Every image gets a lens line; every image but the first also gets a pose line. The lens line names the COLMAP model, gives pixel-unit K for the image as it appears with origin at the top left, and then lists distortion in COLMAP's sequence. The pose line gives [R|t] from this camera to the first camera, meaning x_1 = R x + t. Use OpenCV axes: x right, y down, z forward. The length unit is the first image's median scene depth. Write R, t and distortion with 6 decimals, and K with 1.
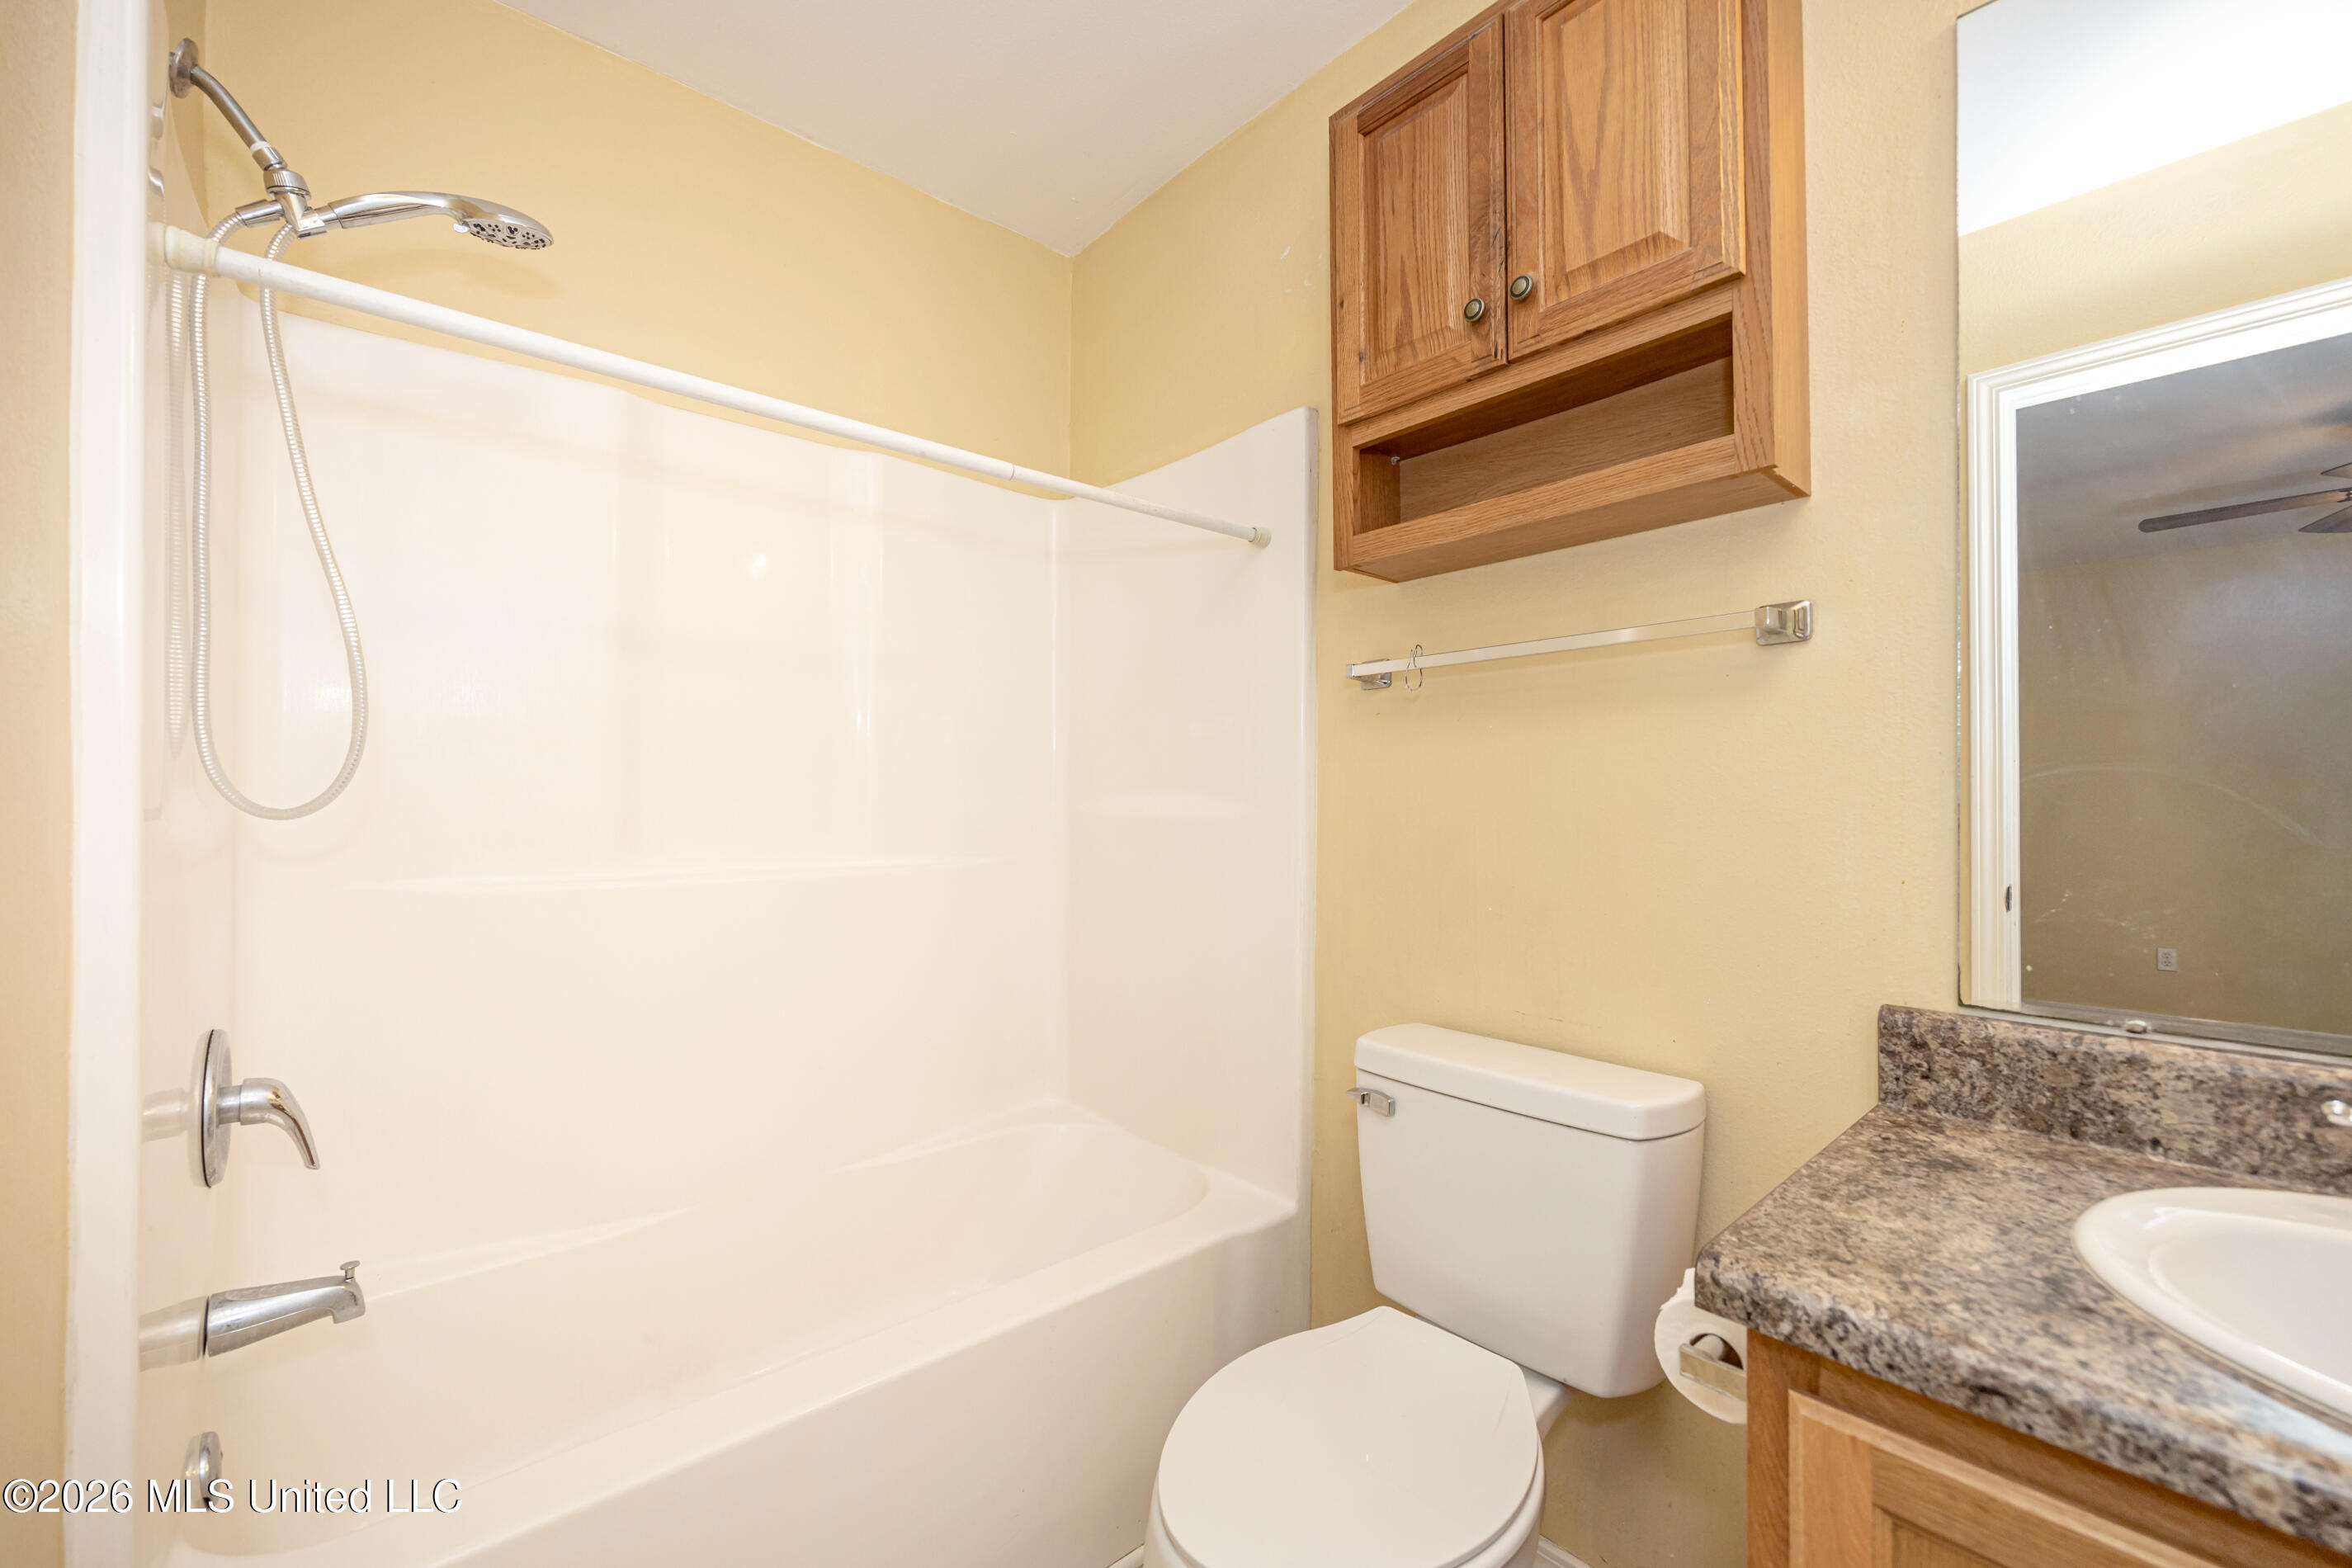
lens RADIAL K [[925.5, 0, 1172.7], [0, 925.5, 774.8], [0, 0, 1]] dist [-0.000626, -0.000469]
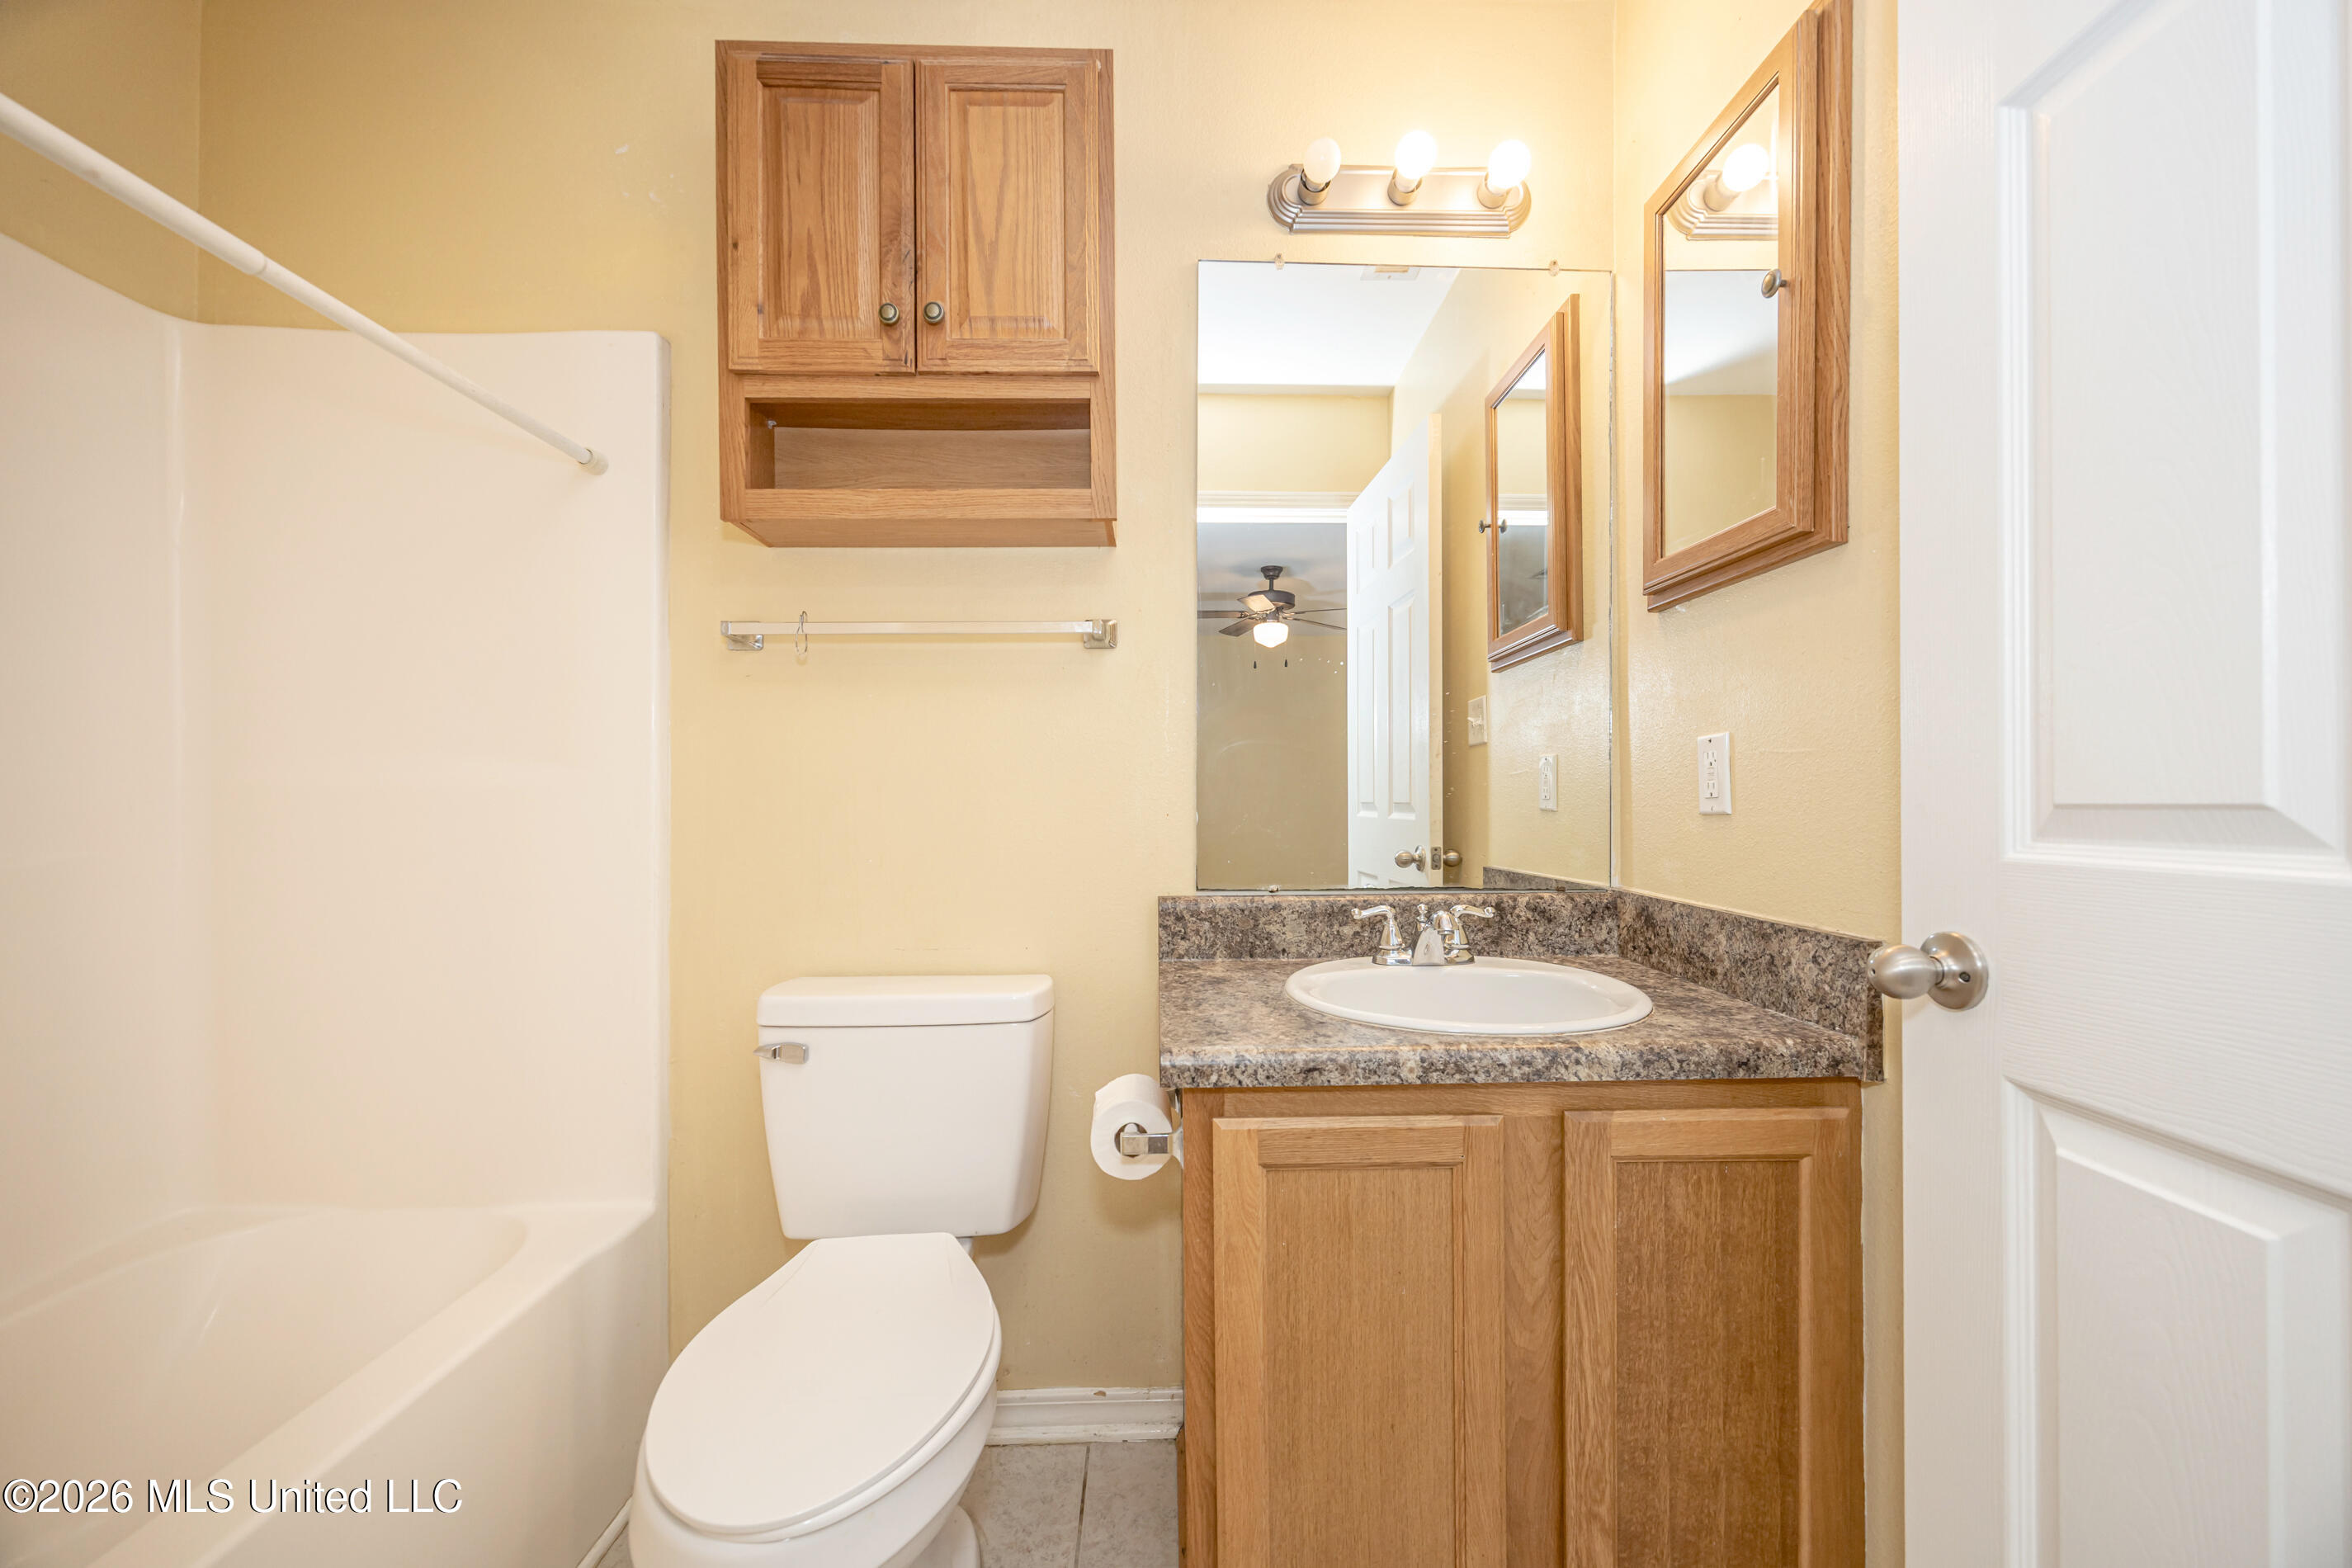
lens RADIAL K [[877.2, 0, 1187.6], [0, 877.2, 782.6], [0, 0, 1]] dist [0.001727, 0.000043]
pose [[0.632814, 0.004078, 0.774293, -0.270825], [-0.009697, 0.999949, 0.002658, 0.053830], [-0.774243, -0.009190, 0.632821, 0.059275]]
